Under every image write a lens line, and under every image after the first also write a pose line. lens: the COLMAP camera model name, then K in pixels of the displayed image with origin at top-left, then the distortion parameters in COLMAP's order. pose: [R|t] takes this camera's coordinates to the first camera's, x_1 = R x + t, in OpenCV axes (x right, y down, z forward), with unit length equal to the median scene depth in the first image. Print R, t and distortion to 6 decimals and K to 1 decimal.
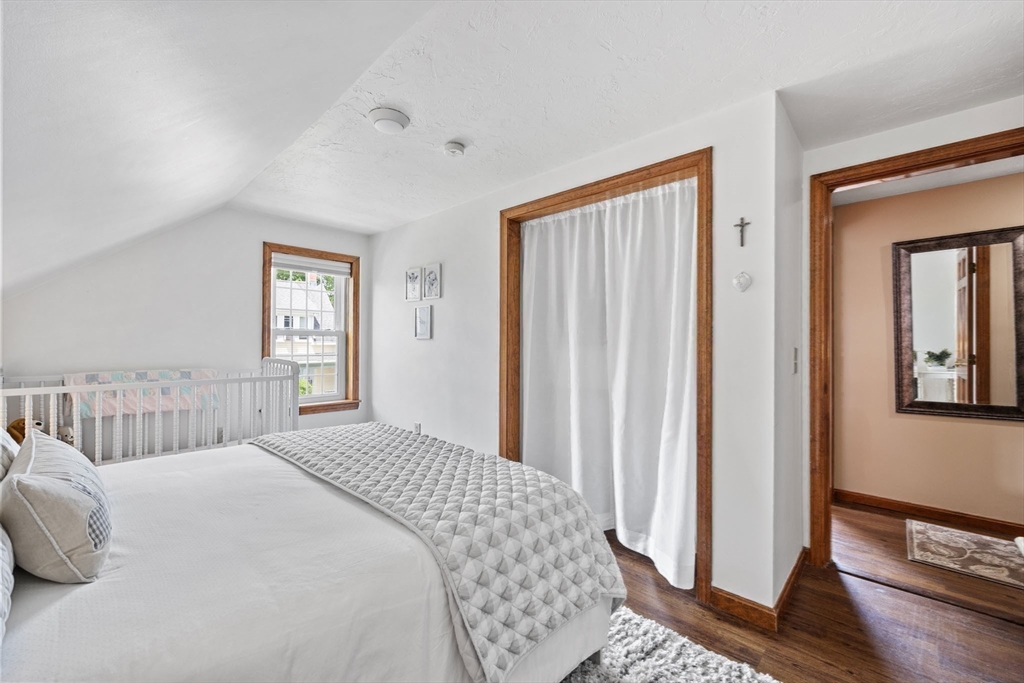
lens RADIAL K [[411.8, 0, 511.7], [0, 411.8, 341.0], [0, 0, 1]] dist [-0.002460, -0.000562]
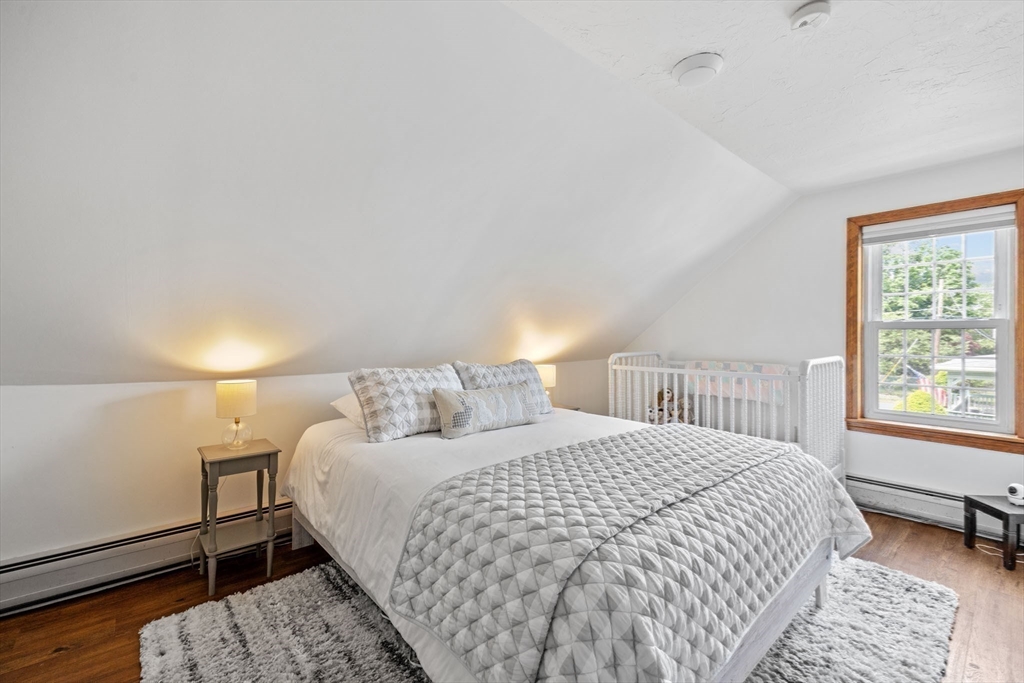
lens RADIAL K [[411.8, 0, 511.6], [0, 411.8, 338.2], [0, 0, 1]] dist [-0.002460, -0.000562]
pose [[-0.046659, -0.005993, -0.998893, 0.317381], [-0.004259, 0.999974, -0.005800, 0.013041], [0.998902, 0.003983, -0.046683, 0.429150]]
